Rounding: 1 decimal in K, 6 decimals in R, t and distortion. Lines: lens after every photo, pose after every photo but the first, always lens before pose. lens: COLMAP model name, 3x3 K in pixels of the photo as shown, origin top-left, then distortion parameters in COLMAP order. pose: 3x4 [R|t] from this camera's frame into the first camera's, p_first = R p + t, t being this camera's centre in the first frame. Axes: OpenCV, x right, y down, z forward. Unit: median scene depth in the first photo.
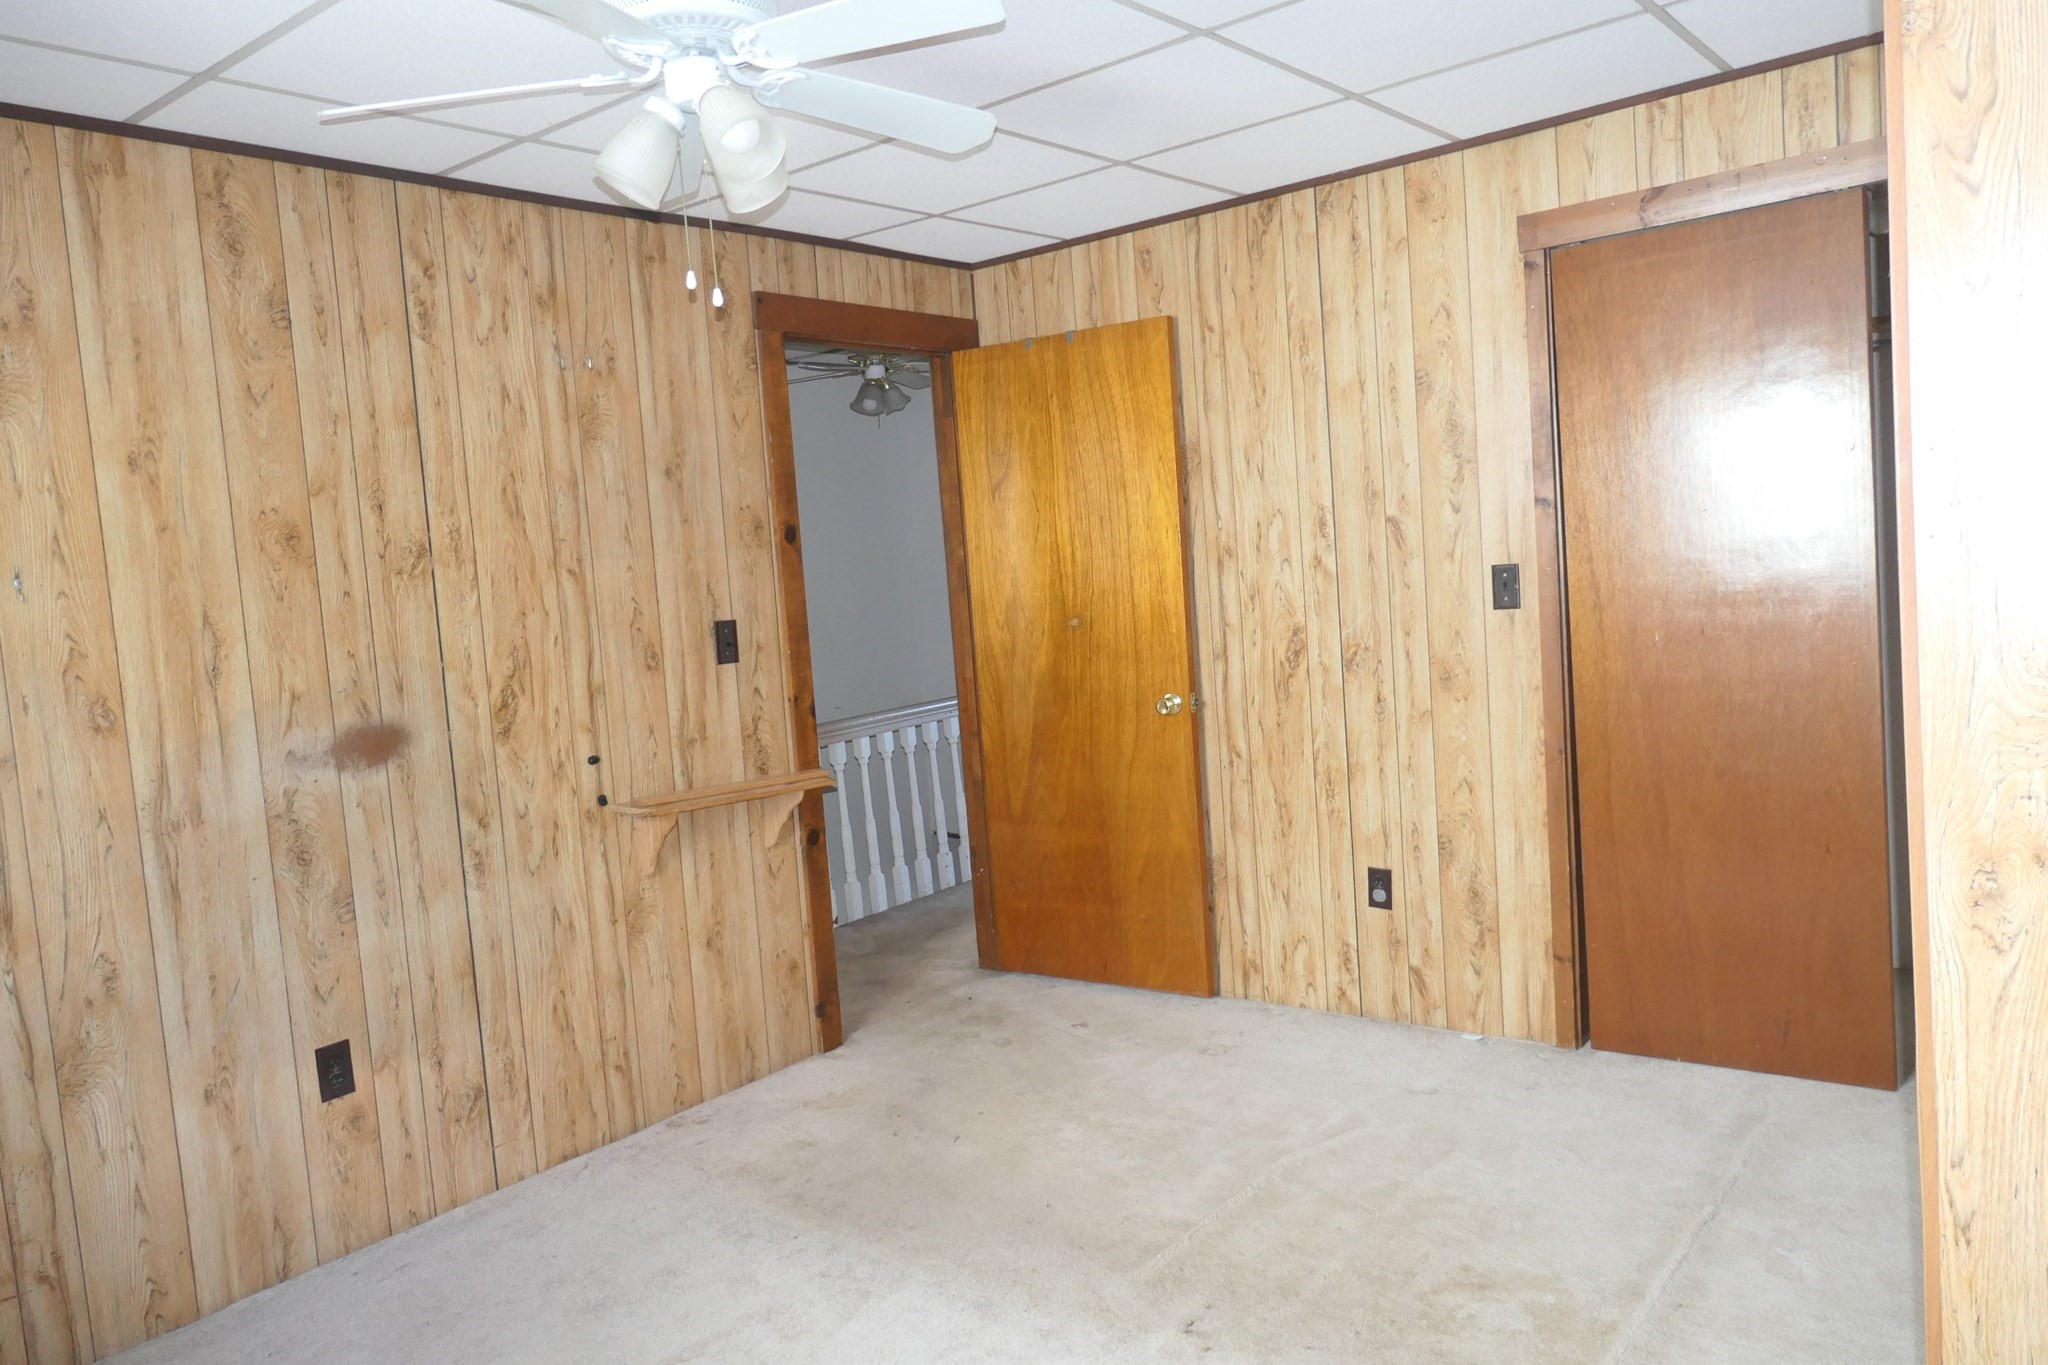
lens RADIAL K [[1419.1, 0, 1034.5], [0, 1419.1, 667.7], [0, 0, 1]] dist [-0.009151, 0.010328]
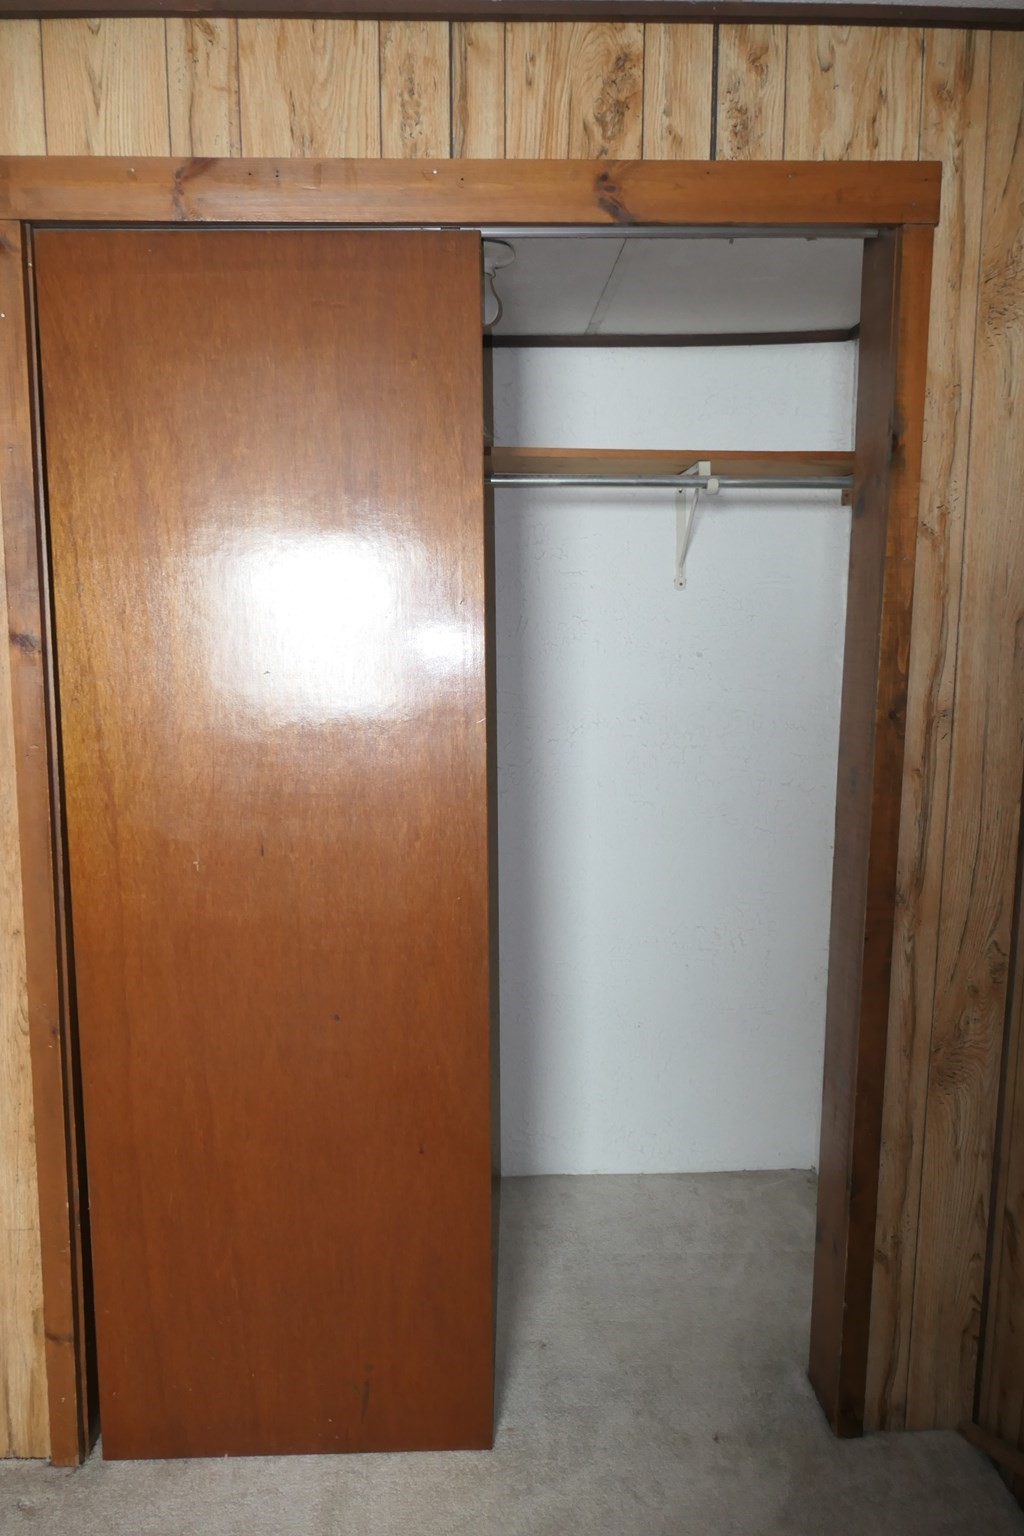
lens RADIAL K [[1064.3, 0, 514.7], [0, 1064.3, 765.5], [0, 0, 1]] dist [-0.009151, 0.010328]
pose [[0.761972, -0.005005, 0.647591, 0.230025], [-0.008075, 0.999819, 0.017228, -0.074623], [-0.647560, -0.018357, 0.761794, 0.524971]]
